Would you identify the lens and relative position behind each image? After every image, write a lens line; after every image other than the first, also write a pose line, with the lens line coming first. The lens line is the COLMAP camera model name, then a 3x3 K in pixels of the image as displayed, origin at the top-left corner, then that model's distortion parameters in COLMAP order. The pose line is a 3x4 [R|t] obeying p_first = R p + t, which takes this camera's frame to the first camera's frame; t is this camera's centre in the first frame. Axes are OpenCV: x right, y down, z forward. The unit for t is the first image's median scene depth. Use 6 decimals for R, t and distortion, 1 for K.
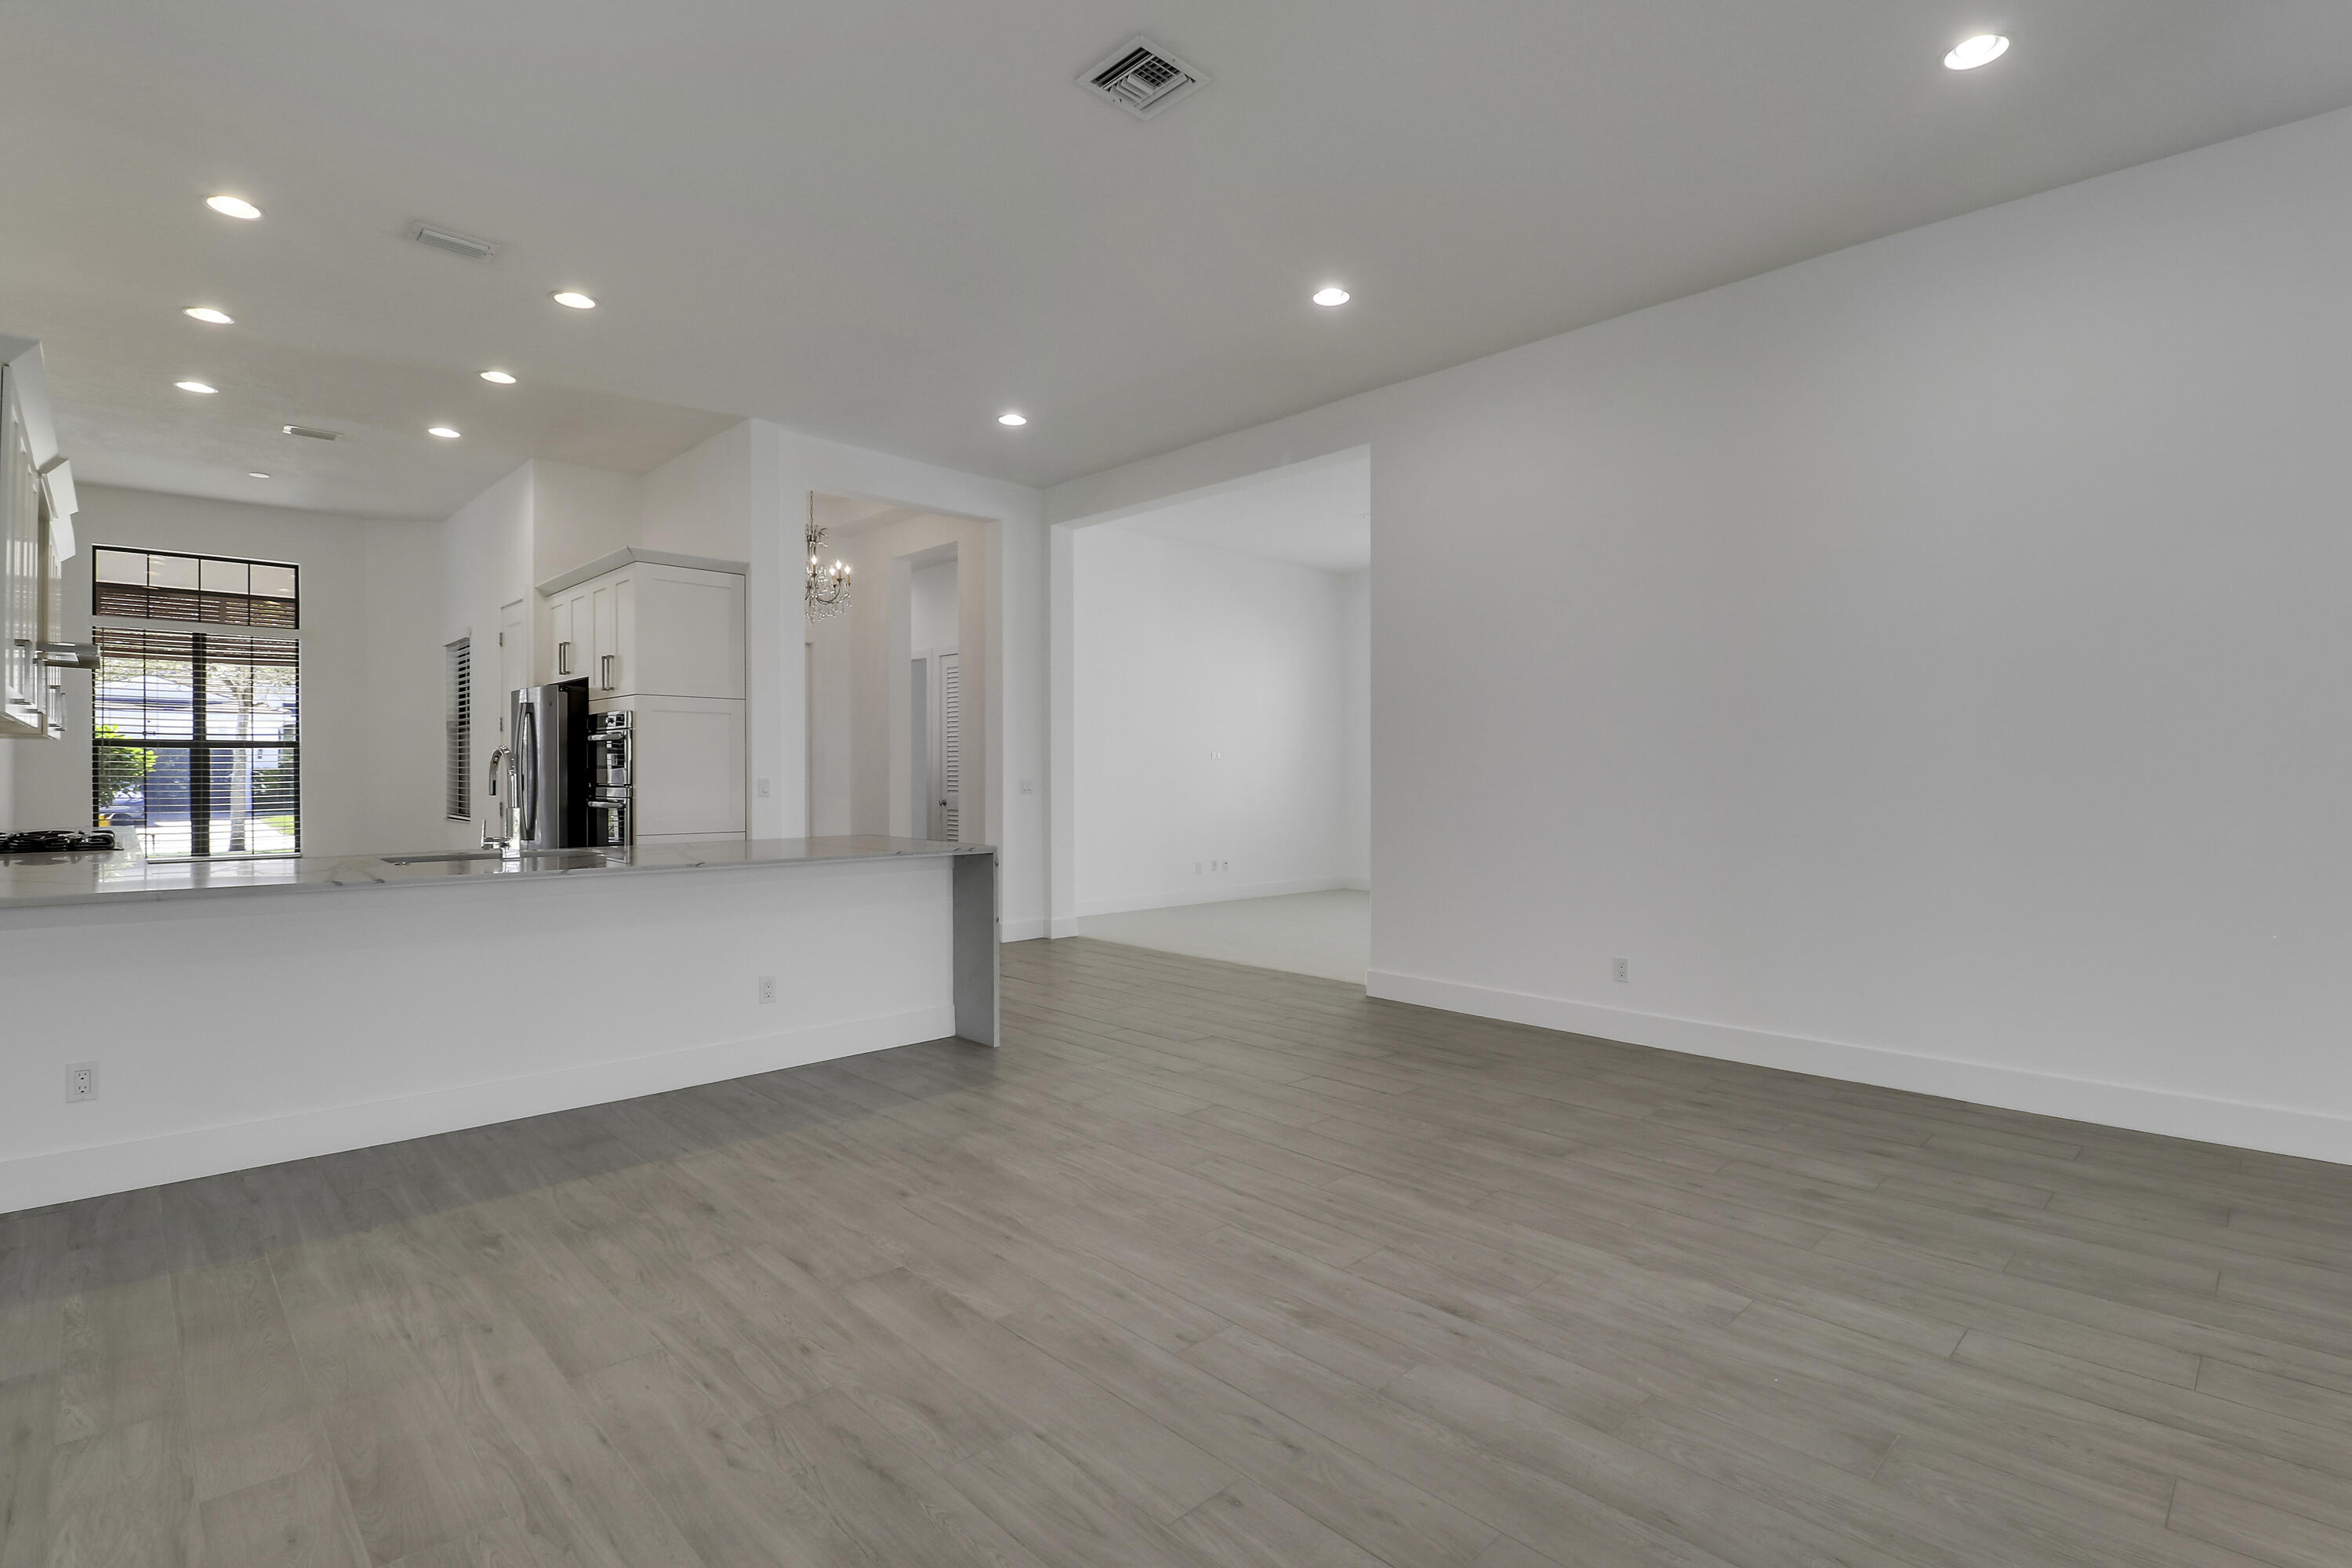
lens RADIAL K [[1084.0, 0, 1210.1], [0, 1084.0, 778.4], [0, 0, 1]] dist [-0.000079, -0.013078]
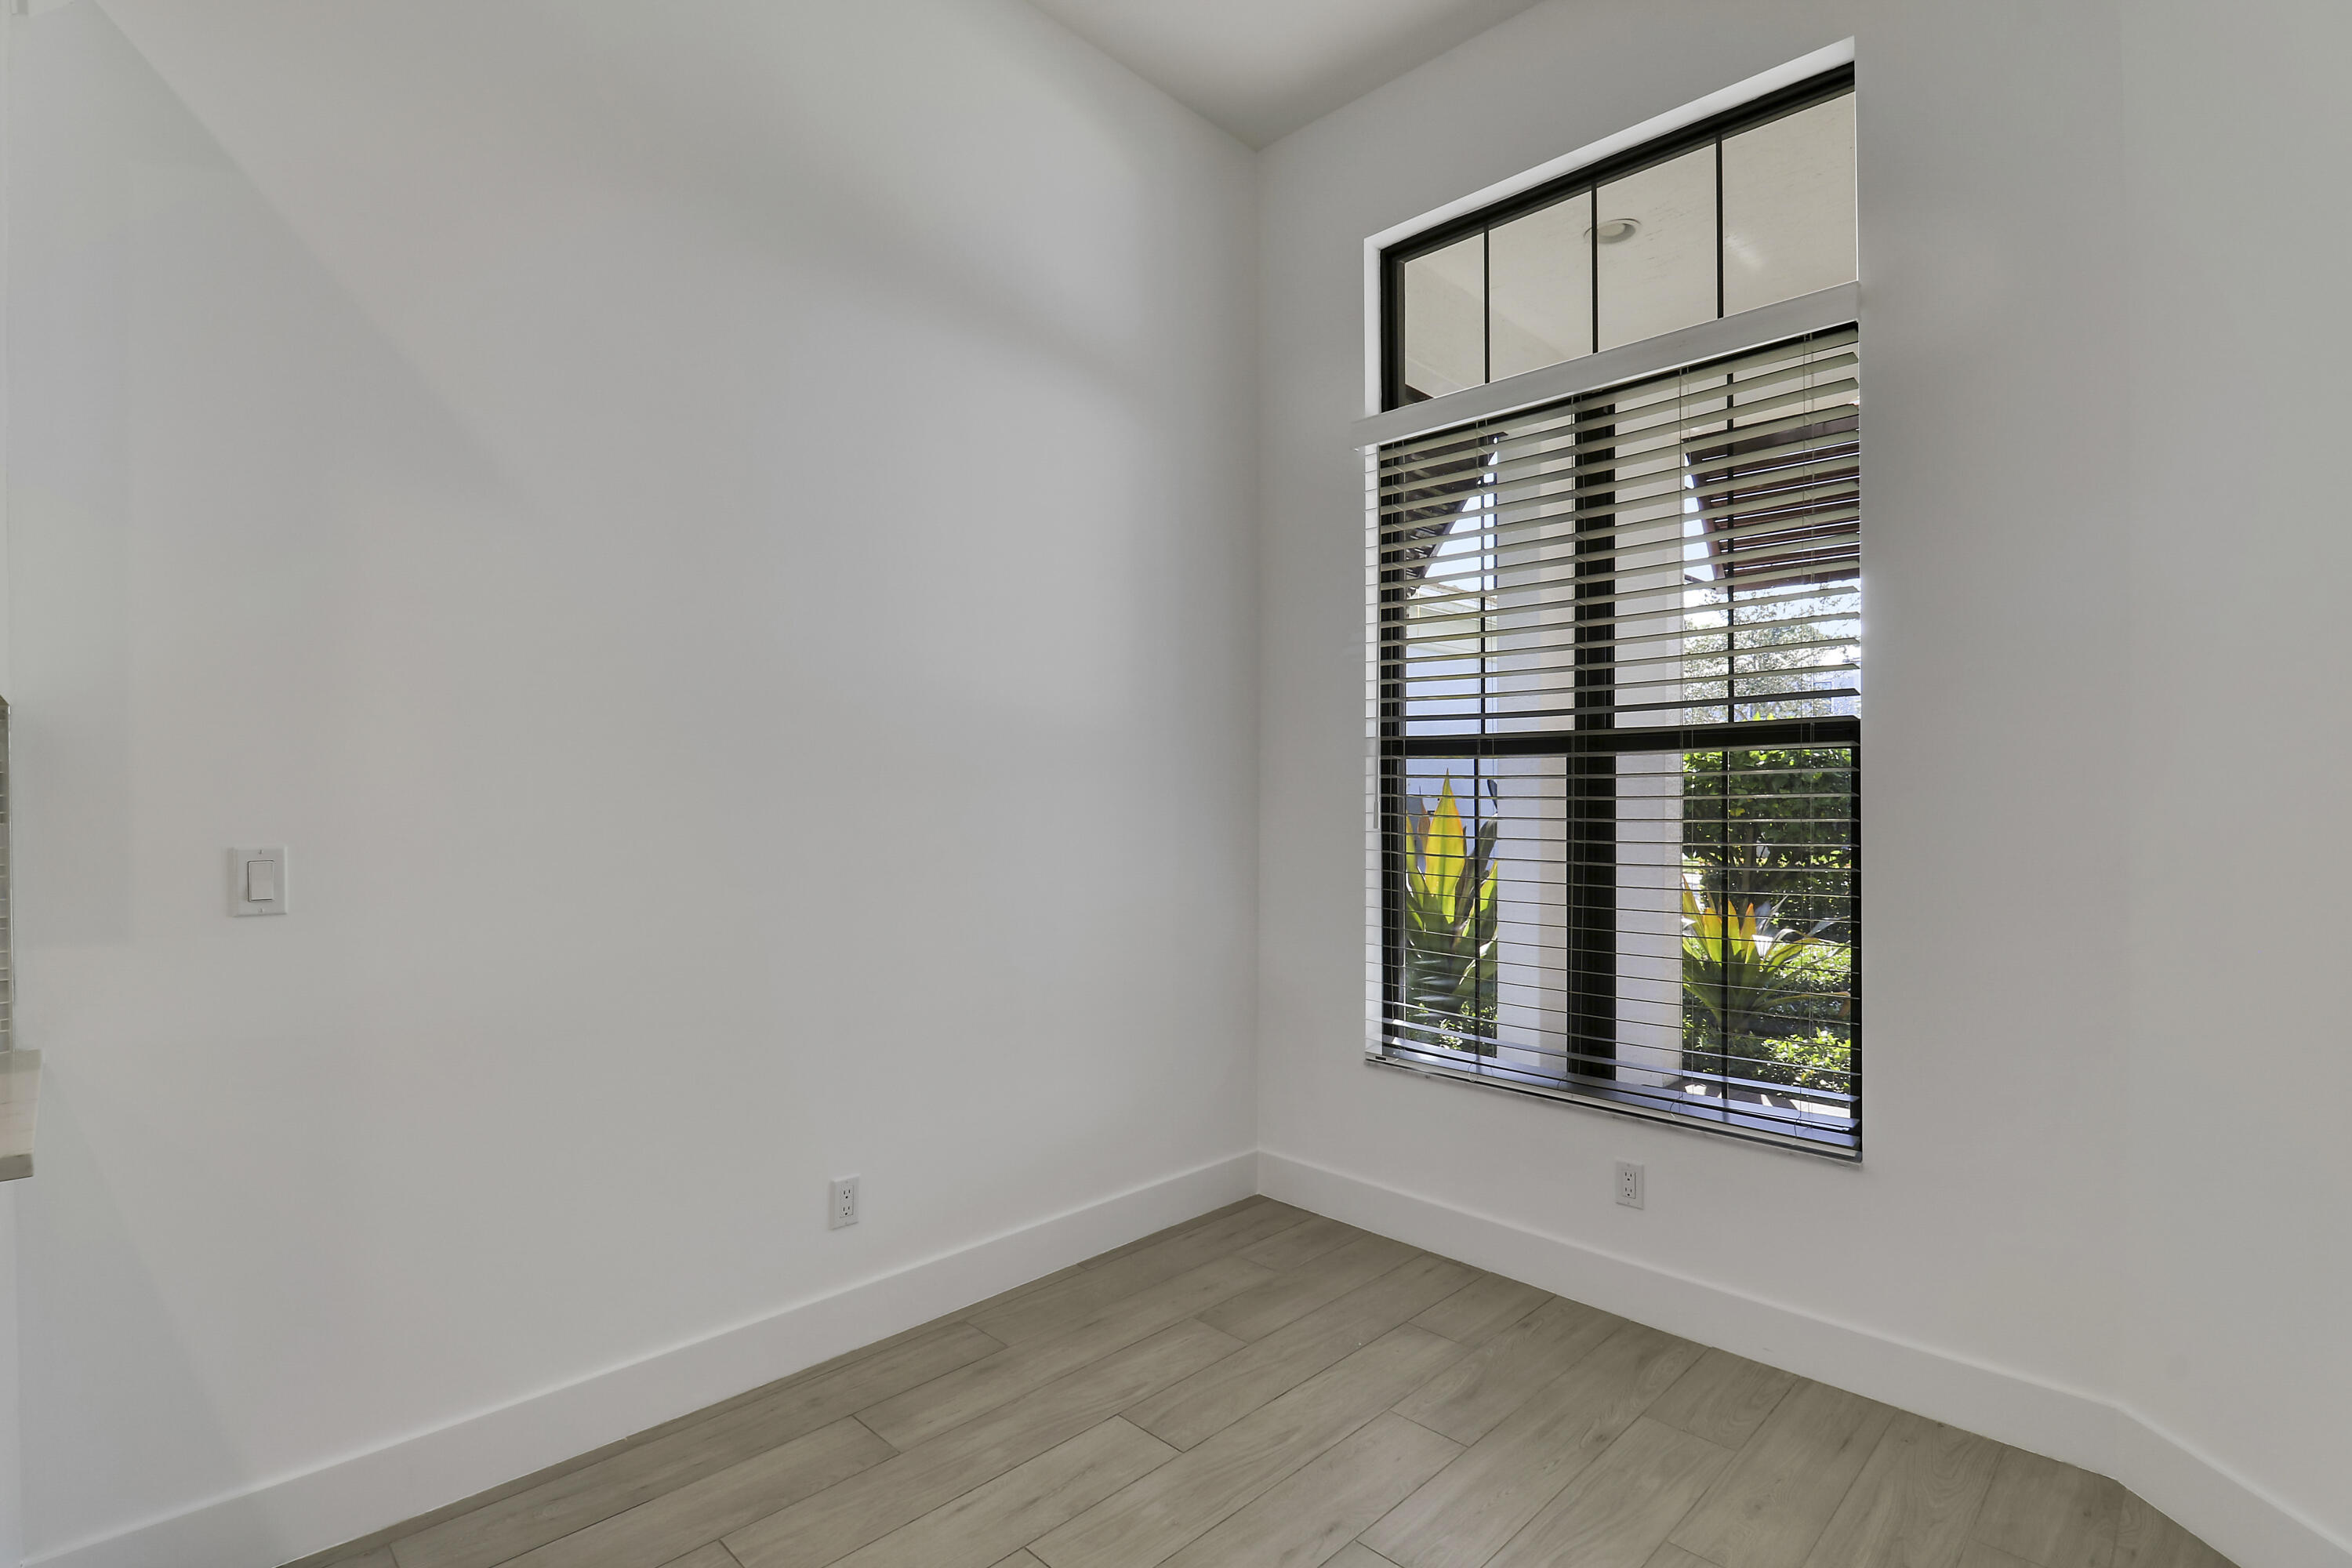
lens RADIAL K [[1105.8, 0, 1200.4], [0, 1105.8, 781.6], [0, 0, 1]] dist [0.001199, -0.013604]
pose [[-0.000952, -0.000394, -0.999999, -0.691646], [-0.000496, 1.000000, -0.000393, -0.022499], [0.999999, 0.000496, -0.000952, 1.006152]]
